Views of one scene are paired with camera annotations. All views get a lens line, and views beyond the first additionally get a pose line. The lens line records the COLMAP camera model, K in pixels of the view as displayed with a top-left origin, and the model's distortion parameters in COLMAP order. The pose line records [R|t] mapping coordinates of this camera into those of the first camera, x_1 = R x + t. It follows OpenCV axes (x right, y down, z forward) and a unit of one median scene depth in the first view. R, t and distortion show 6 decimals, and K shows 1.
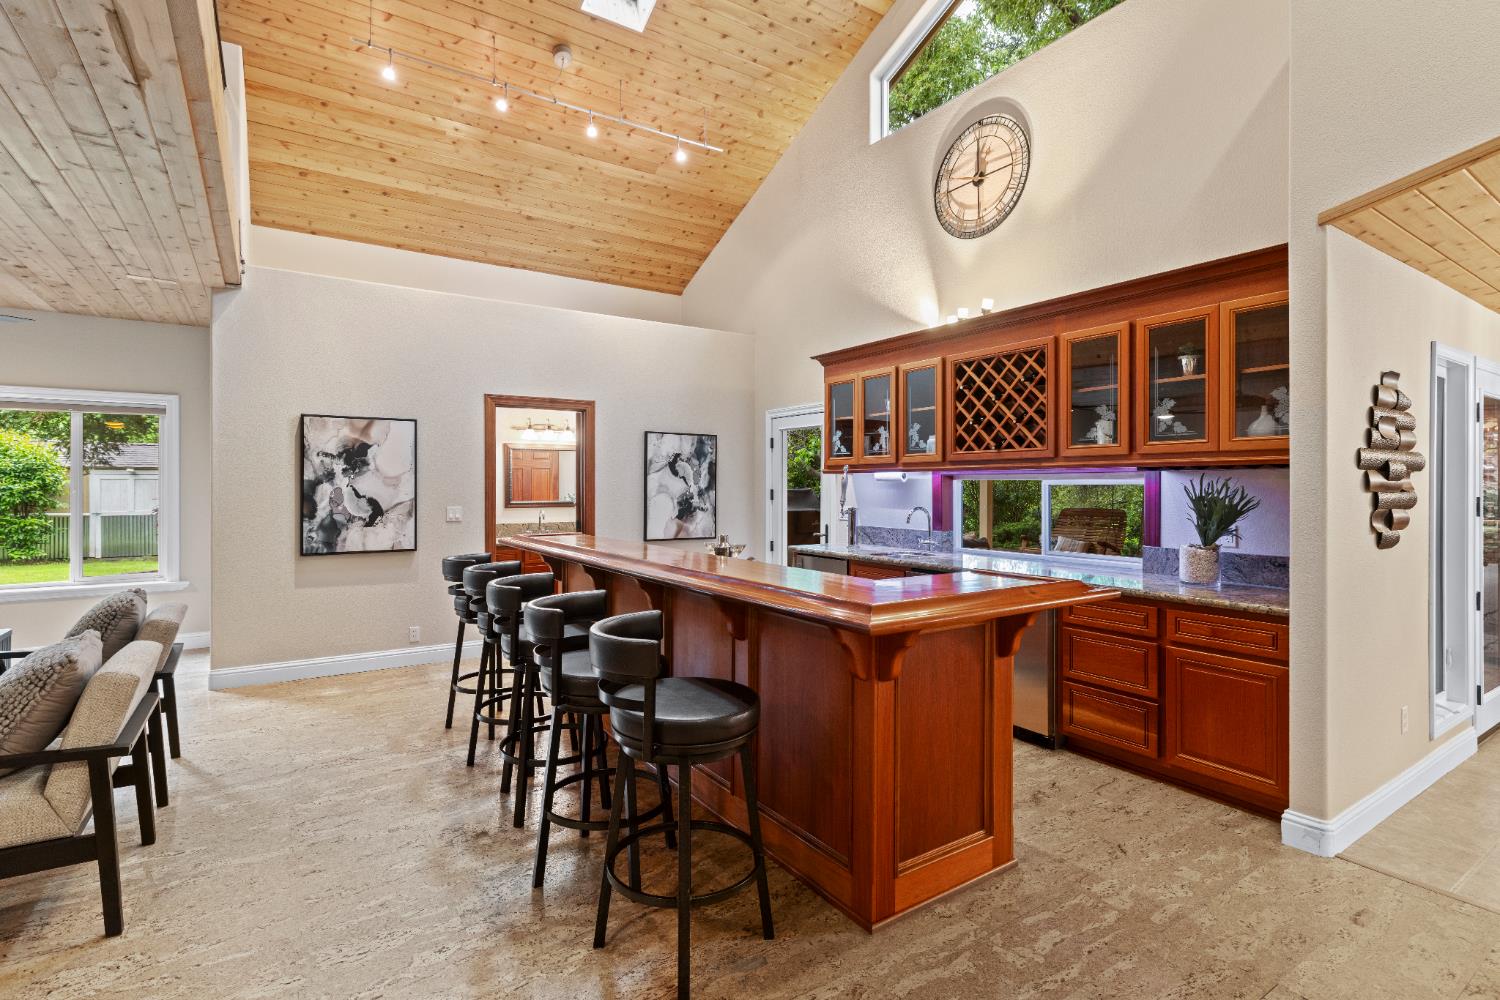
lens RADIAL K [[718.2, 0, 765.1], [0, 718.2, 485.9], [0, 0, 1]] dist [0.000172, 0.000526]
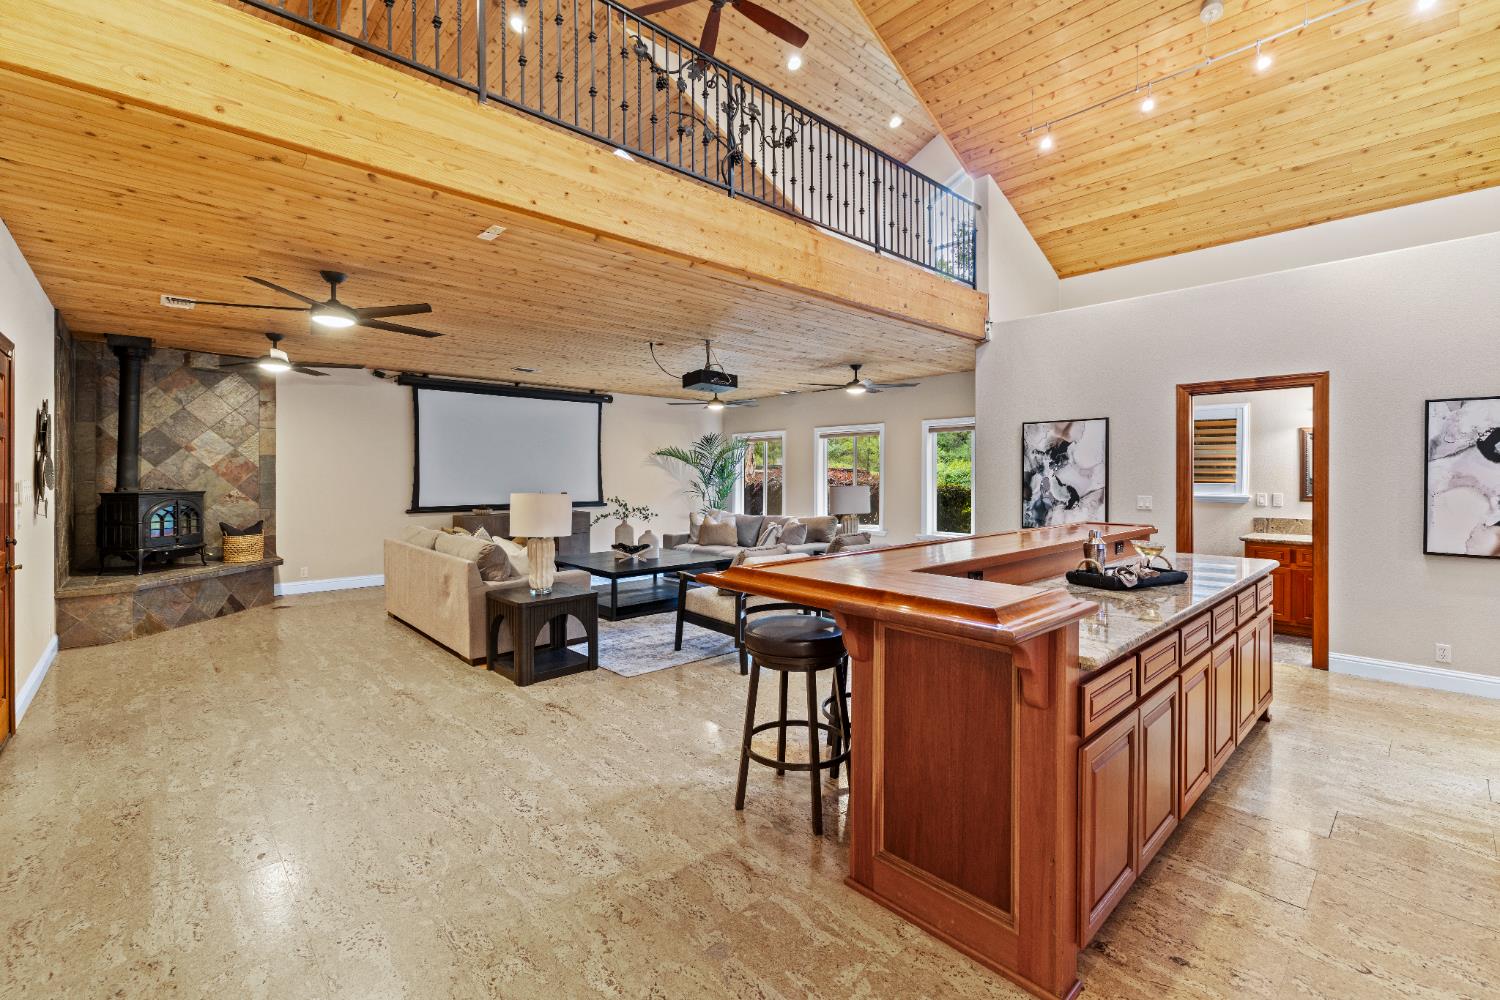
lens RADIAL K [[652.1, 0, 749.6], [0, 652.1, 477.6], [0, 0, 1]] dist [0.000429, 0.000593]
pose [[0.153875, 0.003480, -0.988084, 0.480306], [-0.000504, 0.999994, 0.003444, -0.001151], [0.988090, -0.000032, 0.153876, 0.302625]]
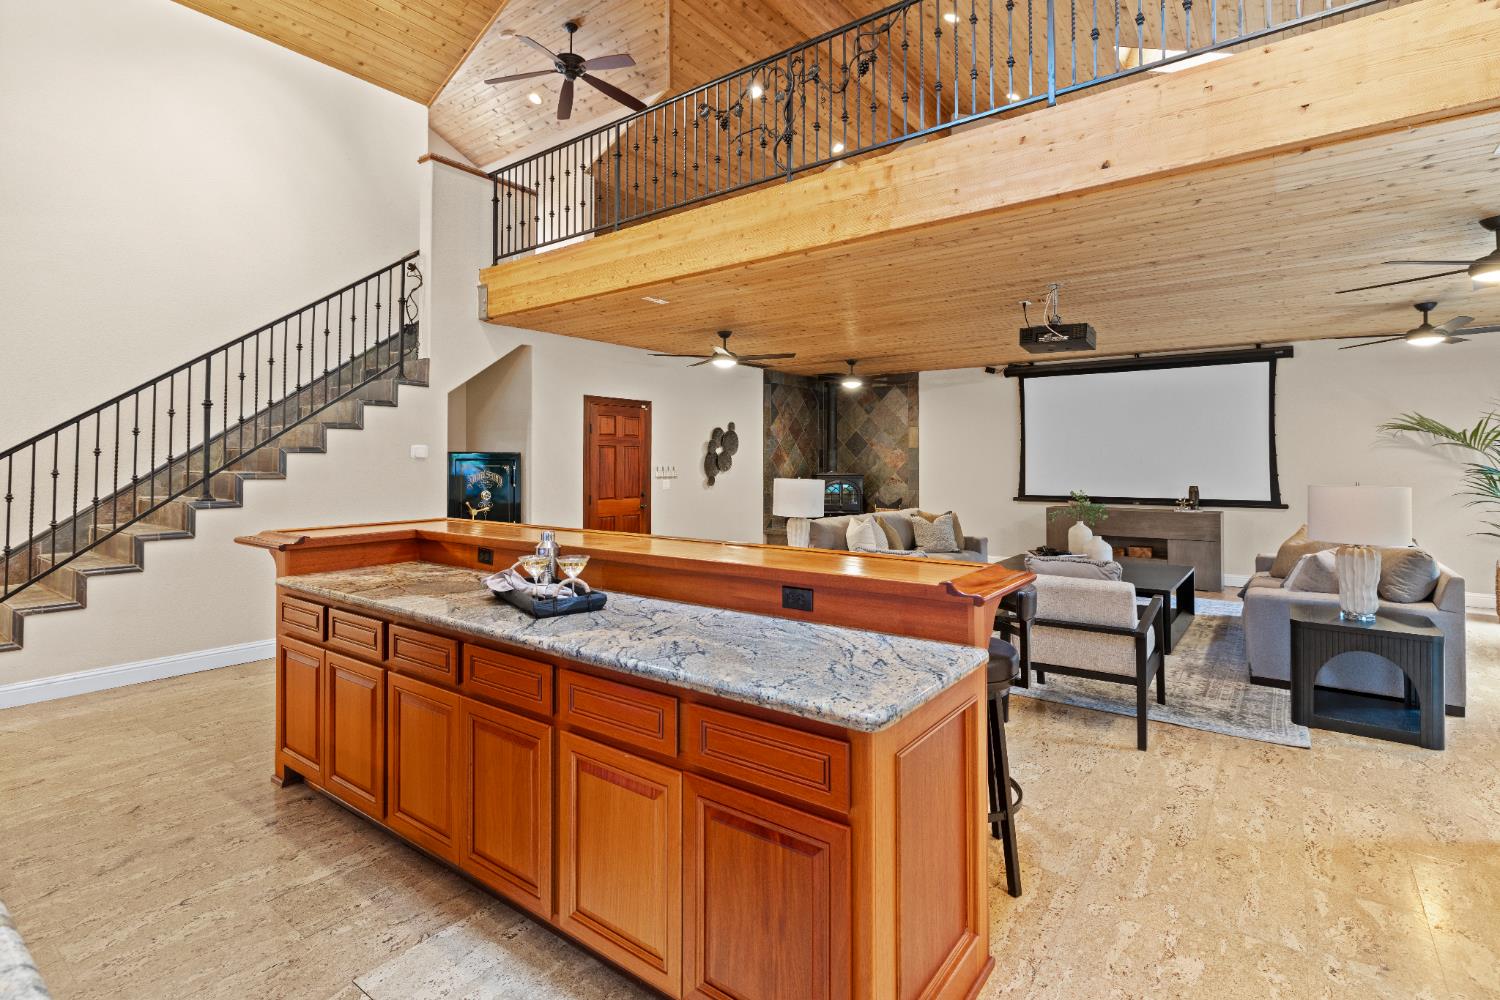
lens RADIAL K [[718.2, 0, 738.0], [0, 718.2, 447.1], [0, 0, 1]] dist [0.000172, 0.000526]
pose [[-0.947891, -0.008570, -0.318478, 0.009289], [-0.002027, 0.999780, -0.020871, -0.003631], [0.318587, -0.019138, -0.947700, 1.209152]]
